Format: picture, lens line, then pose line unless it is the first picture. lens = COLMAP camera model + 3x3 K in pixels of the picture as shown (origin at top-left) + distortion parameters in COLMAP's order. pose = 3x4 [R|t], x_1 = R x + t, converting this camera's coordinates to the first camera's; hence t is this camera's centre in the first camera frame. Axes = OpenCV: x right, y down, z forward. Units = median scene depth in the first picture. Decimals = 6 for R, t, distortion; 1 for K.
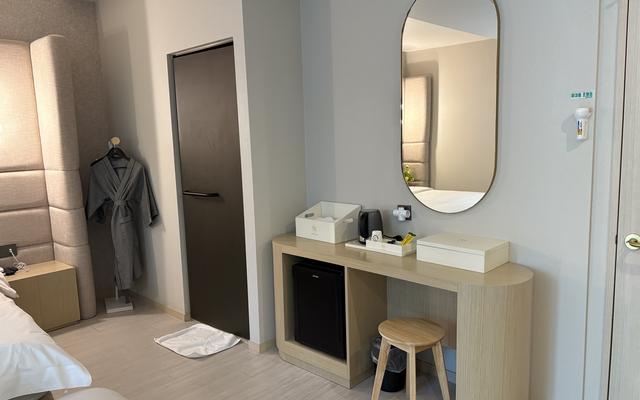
lens RADIAL K [[481.7, 0, 317.0], [0, 481.7, 203.2], [0, 0, 1]] dist [0.055537, -0.011668]
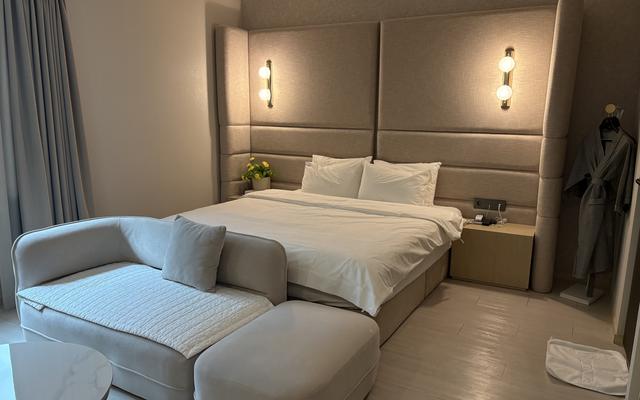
lens RADIAL K [[481.7, 0, 320.6], [0, 481.7, 204.6], [0, 0, 1]] dist [0.055537, -0.011668]
pose [[0.270640, 0.224858, -0.936052, 0.288124], [-0.163193, 0.968982, 0.185584, -0.042453], [0.948747, 0.102531, 0.298941, 0.284981]]
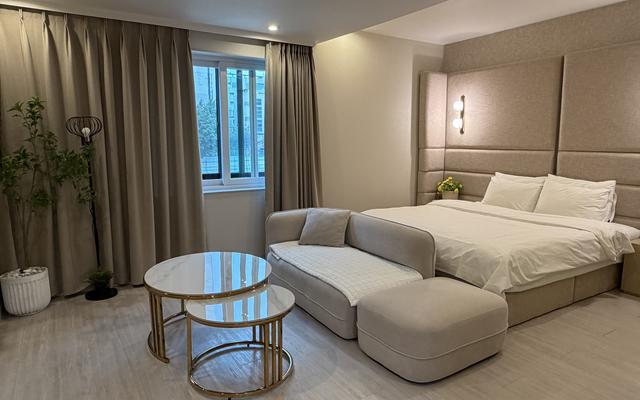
lens RADIAL K [[437.3, 0, 320.3], [0, 437.3, 199.7], [0, 0, 1]] dist [0.028735, 0.000512]
pose [[-0.225380, 0.178602, -0.957761, 0.456645], [-0.123037, 0.969965, 0.209831, -0.062515], [0.966471, 0.165131, -0.196636, 0.370112]]
